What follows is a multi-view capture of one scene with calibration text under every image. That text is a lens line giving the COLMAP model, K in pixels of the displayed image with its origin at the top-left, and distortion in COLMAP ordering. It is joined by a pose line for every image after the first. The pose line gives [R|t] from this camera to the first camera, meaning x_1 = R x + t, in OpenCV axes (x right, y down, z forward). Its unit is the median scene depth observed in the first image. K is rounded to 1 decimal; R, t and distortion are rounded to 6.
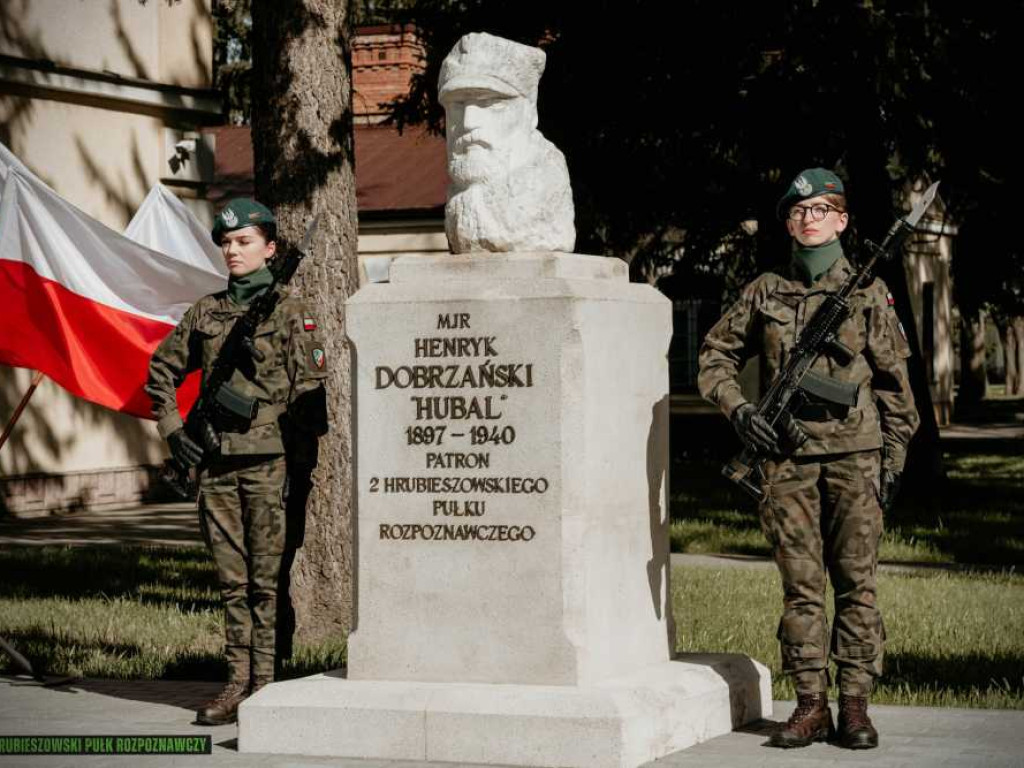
lens RADIAL K [[2724.9, 0, 512.0], [0, 2724.9, 384.0], [0, 0, 1]] dist [0.206299, -1.598063]
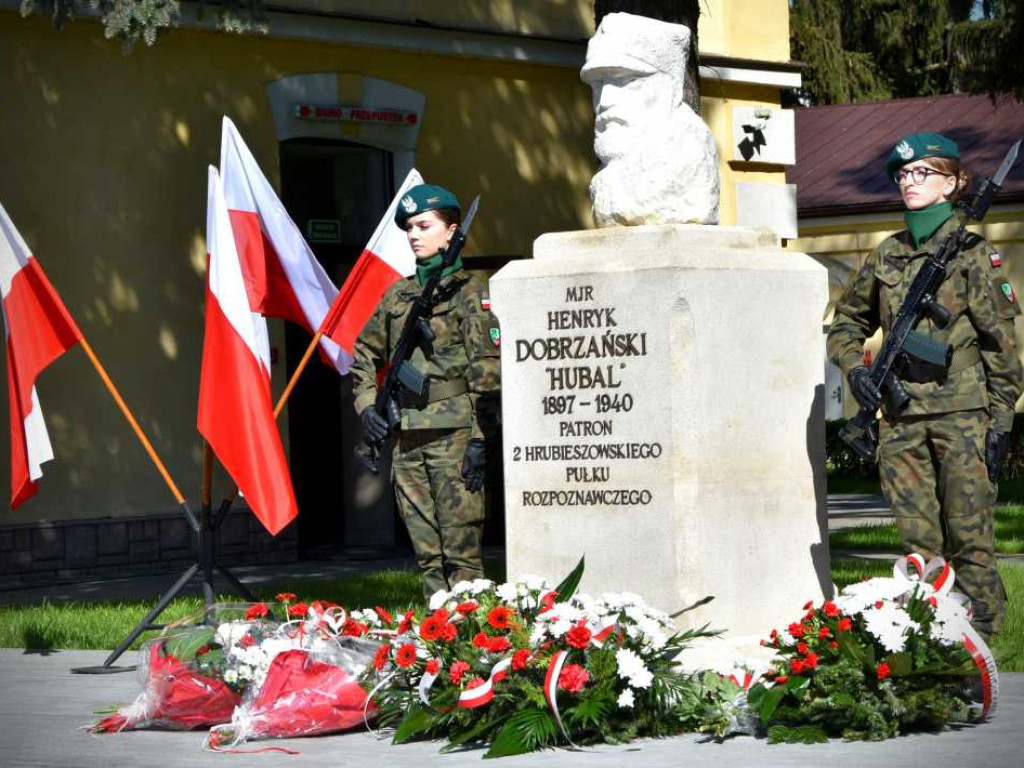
lens RADIAL K [[3335.3, 0, 513.3], [0, 3335.3, 436.0], [0, 0, 1]] dist [-0.094866, 5.329906]
pose [[0.963059, -0.016949, -0.268756, 0.293540], [0.019080, 0.999804, 0.005319, 0.023694], [0.268614, -0.010251, 0.963193, -0.226505]]
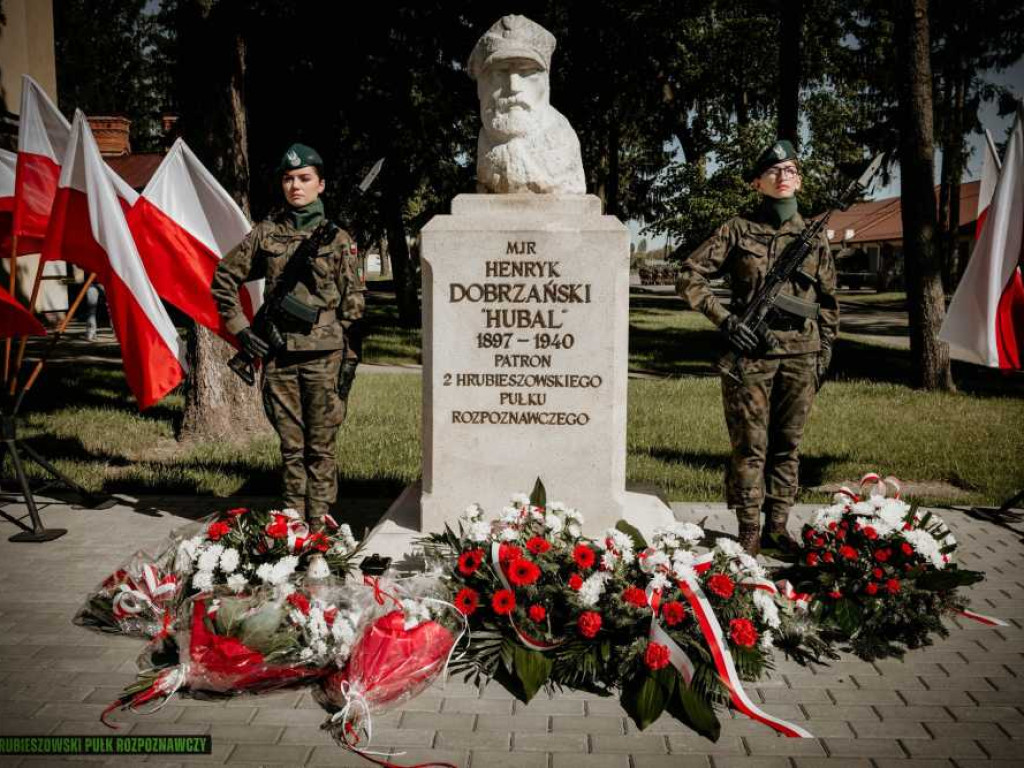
lens RADIAL K [[982.4, 0, 514.5], [0, 982.4, 402.9], [0, 0, 1]] dist [-0.004110, -0.007093]
pose [[0.934505, -0.028149, 0.354836, -0.183284], [-0.016561, 0.992350, 0.122338, -0.007768], [-0.355566, -0.120202, 0.926890, 0.582278]]
